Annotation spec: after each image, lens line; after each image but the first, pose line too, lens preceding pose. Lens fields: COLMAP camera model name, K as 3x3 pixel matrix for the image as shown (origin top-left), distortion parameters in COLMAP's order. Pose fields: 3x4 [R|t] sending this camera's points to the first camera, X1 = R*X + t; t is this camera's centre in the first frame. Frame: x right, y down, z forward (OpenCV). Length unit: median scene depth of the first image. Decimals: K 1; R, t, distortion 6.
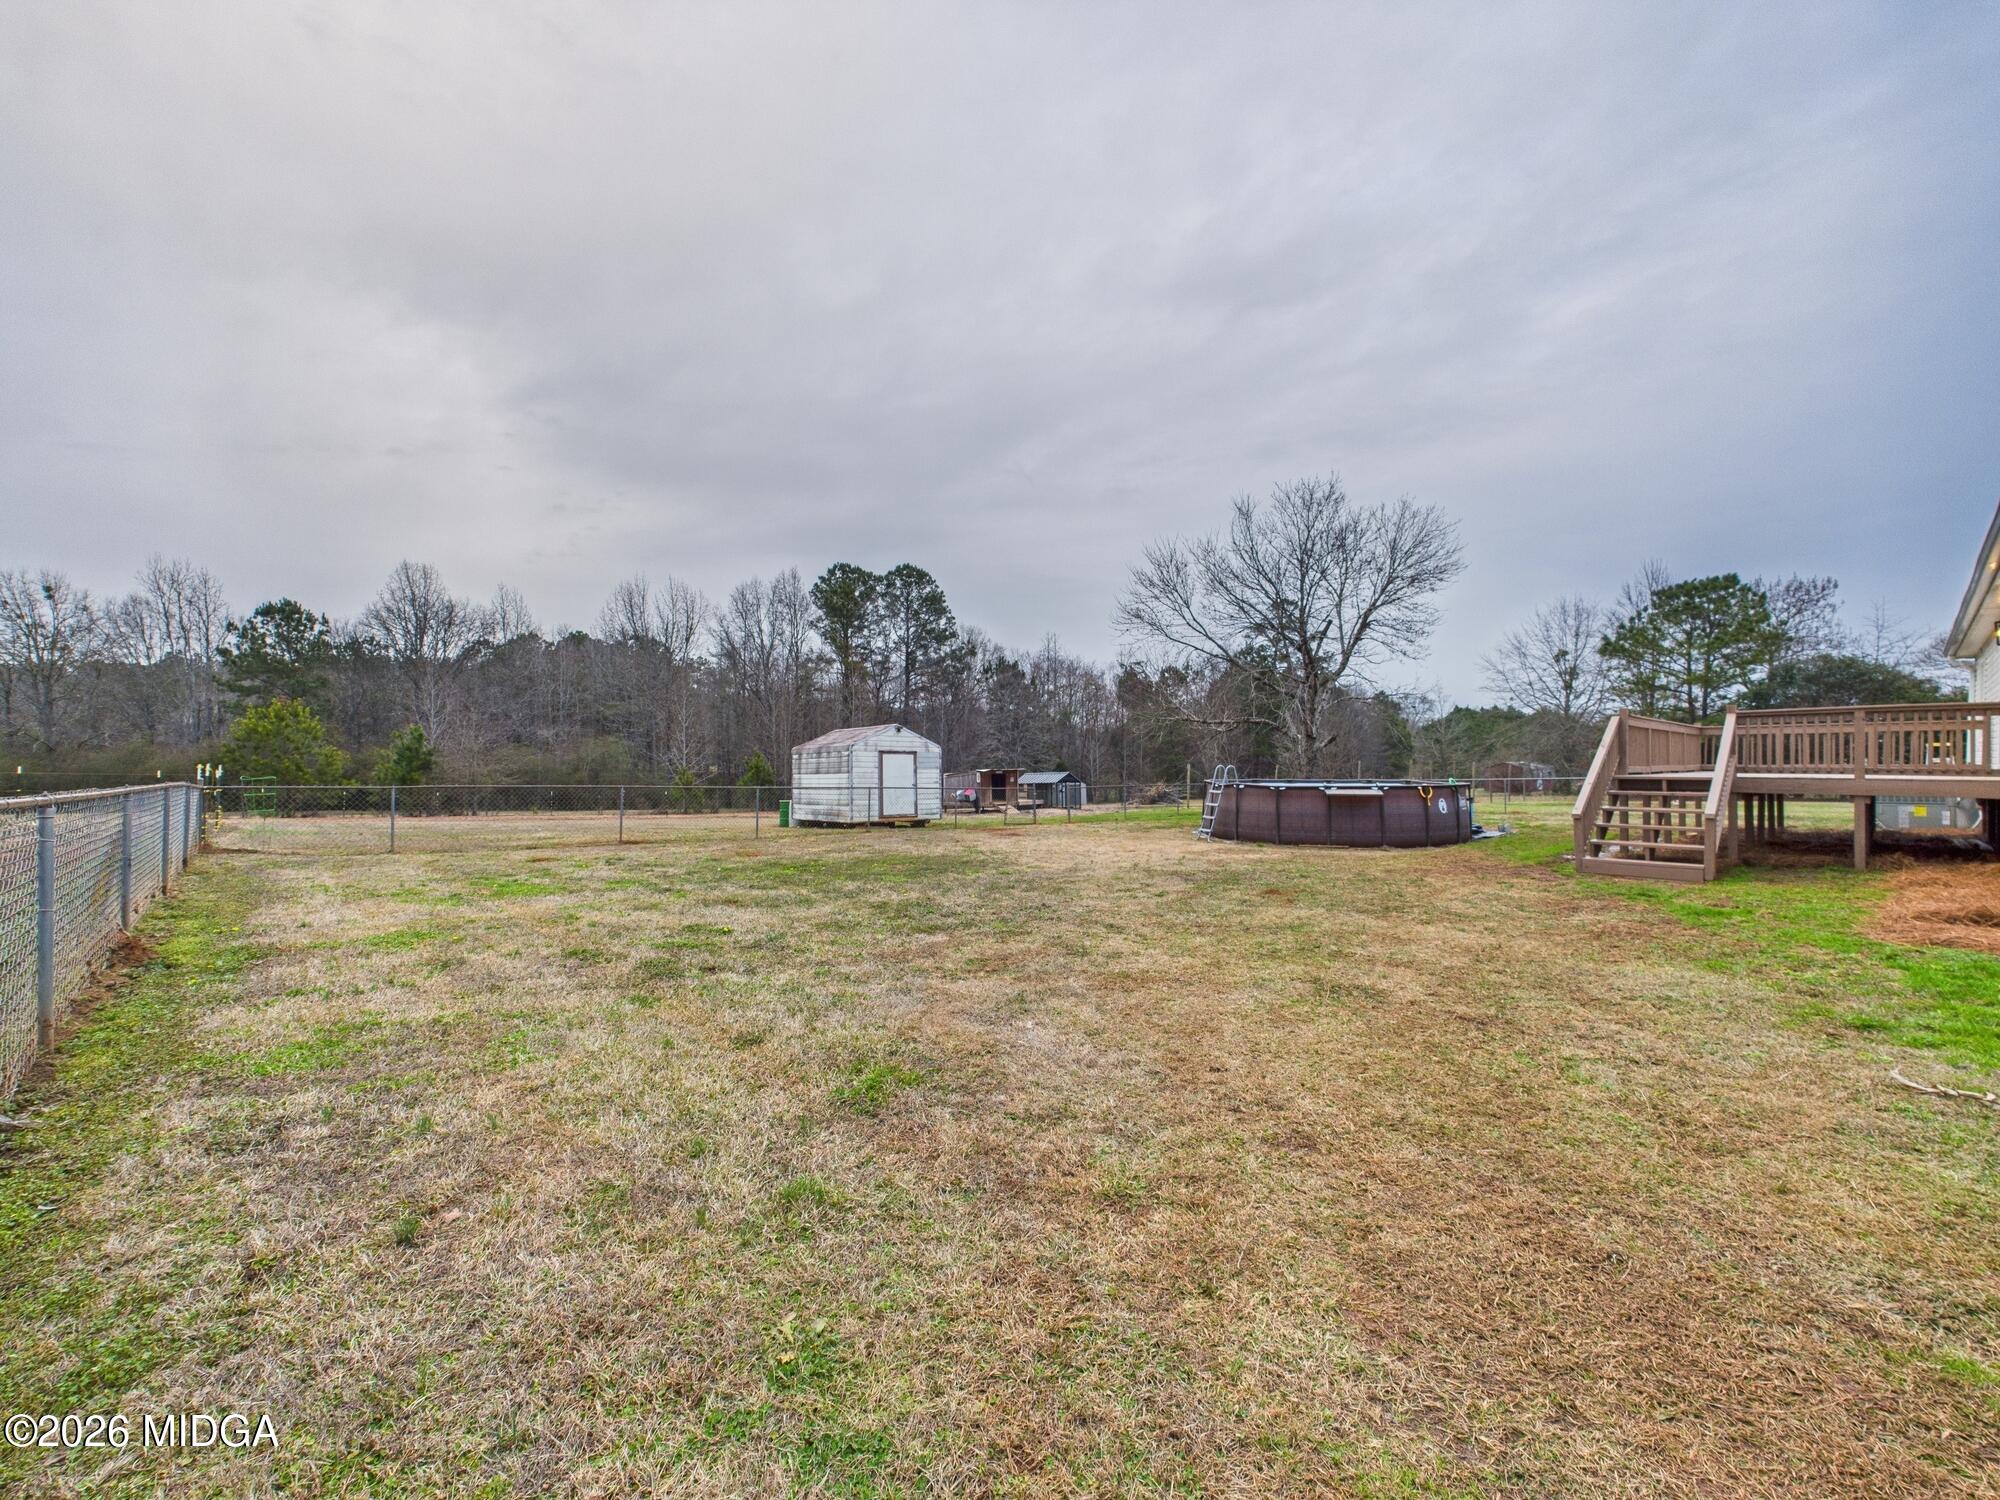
lens RADIAL K [[807.2, 0, 995.2], [0, 807.2, 779.1], [0, 0, 1]] dist [-0.000341, -0.000115]
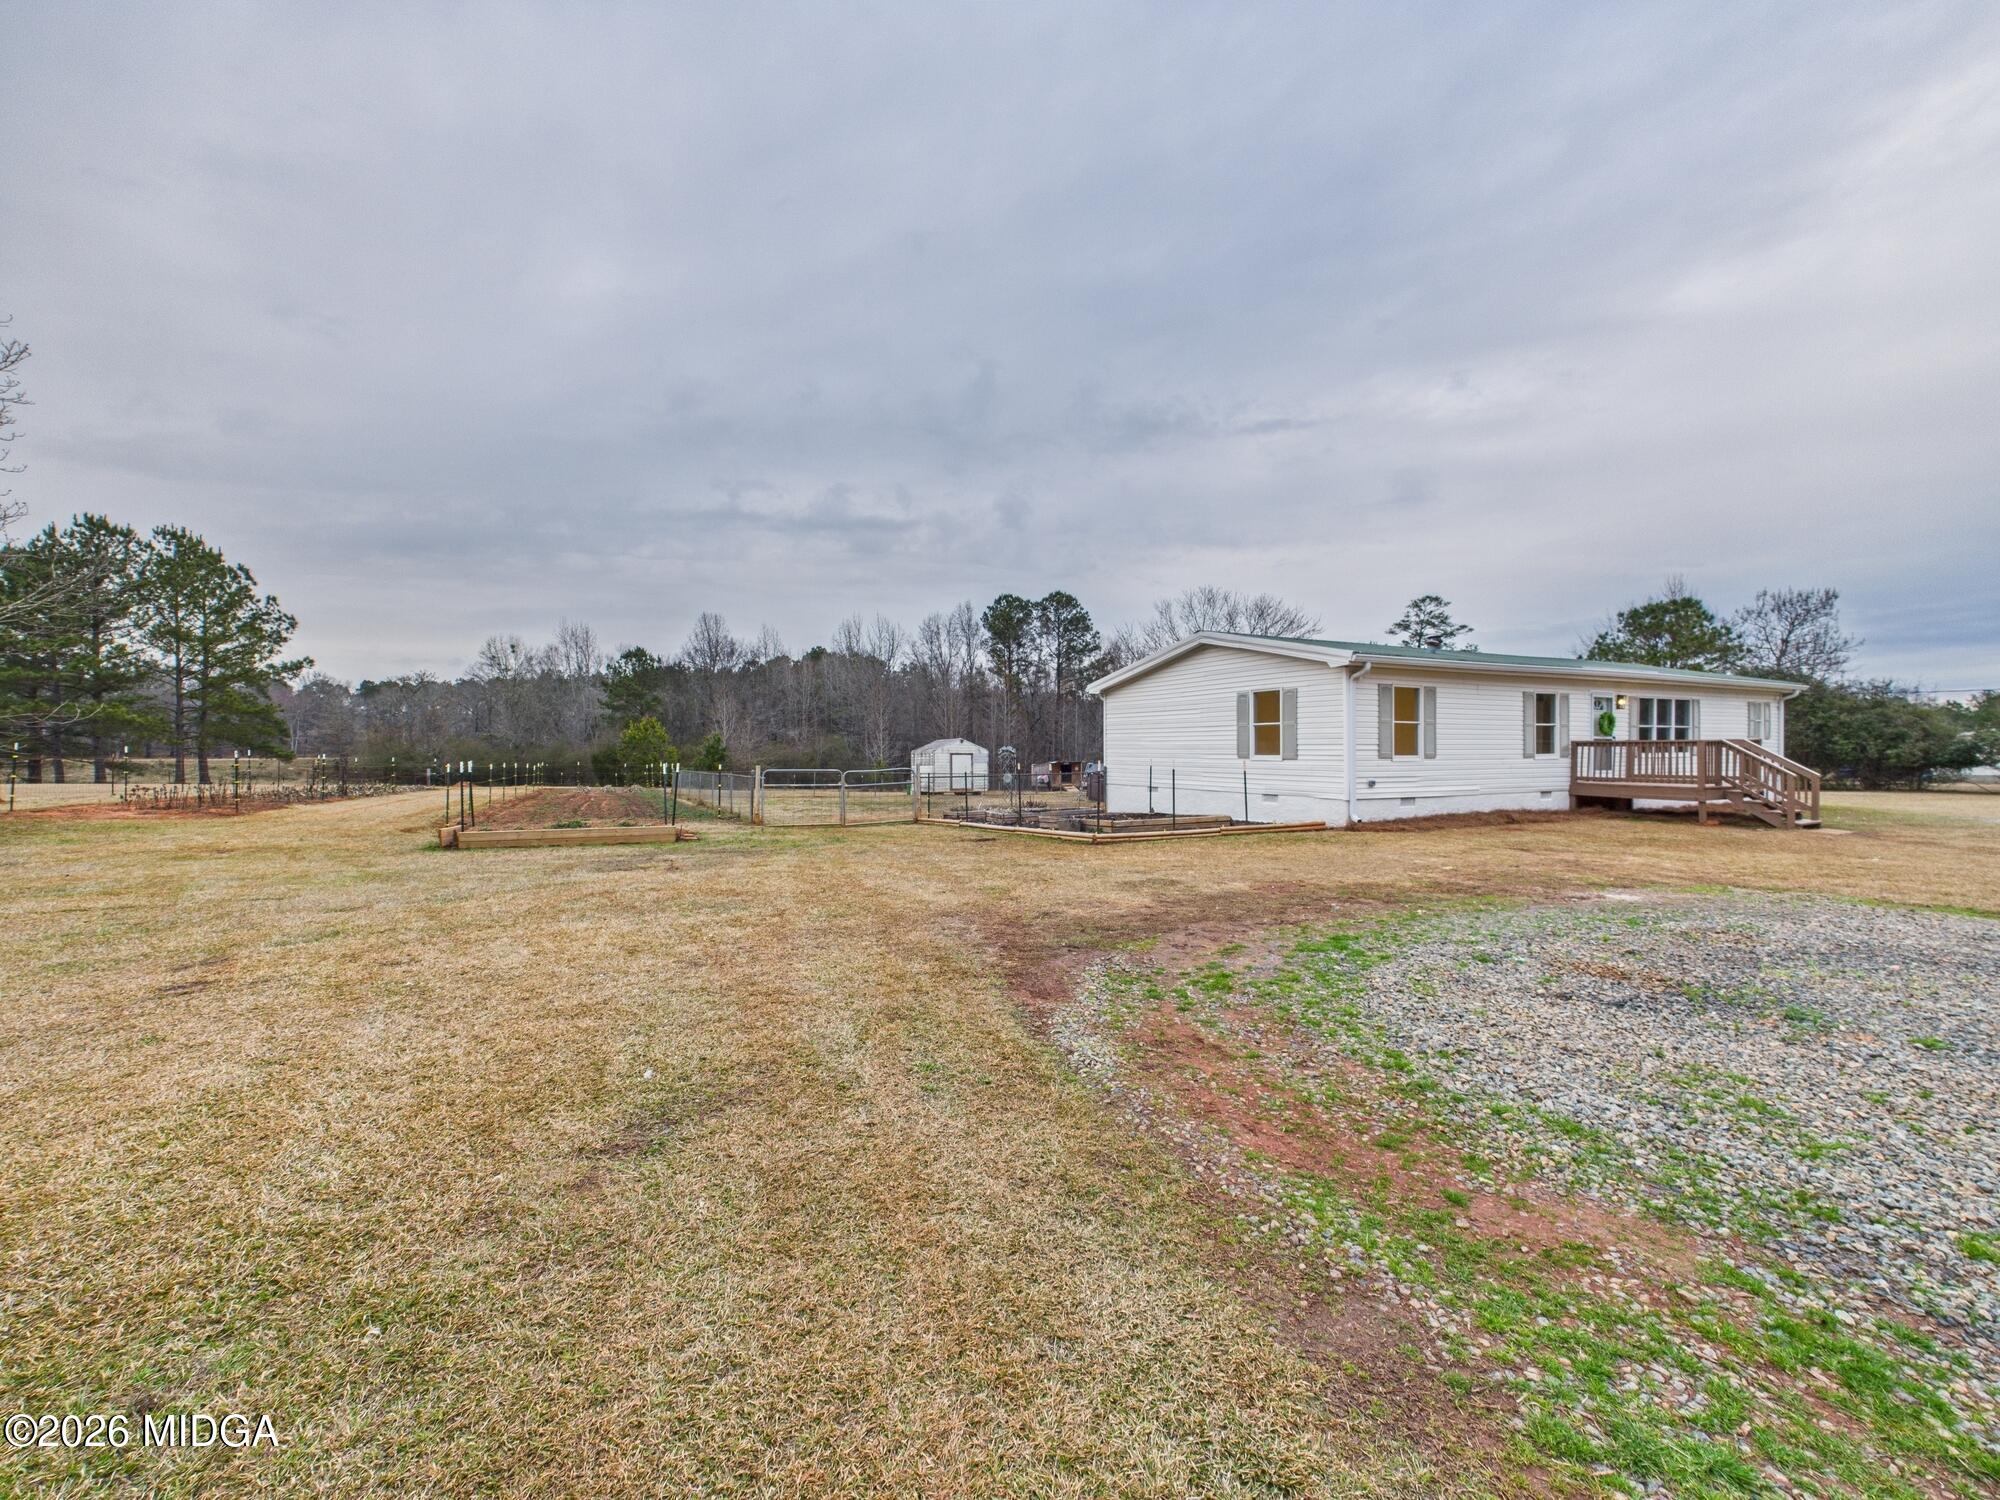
lens RADIAL K [[797.9, 0, 996.4], [0, 797.9, 777.8], [0, 0, 1]] dist [0.000438, -0.000091]
pose [[0.965477, 0.006946, -0.260396, 0.125311], [-0.002793, 0.999863, 0.016314, -0.002706], [0.260474, -0.015023, 0.965364, -0.211813]]
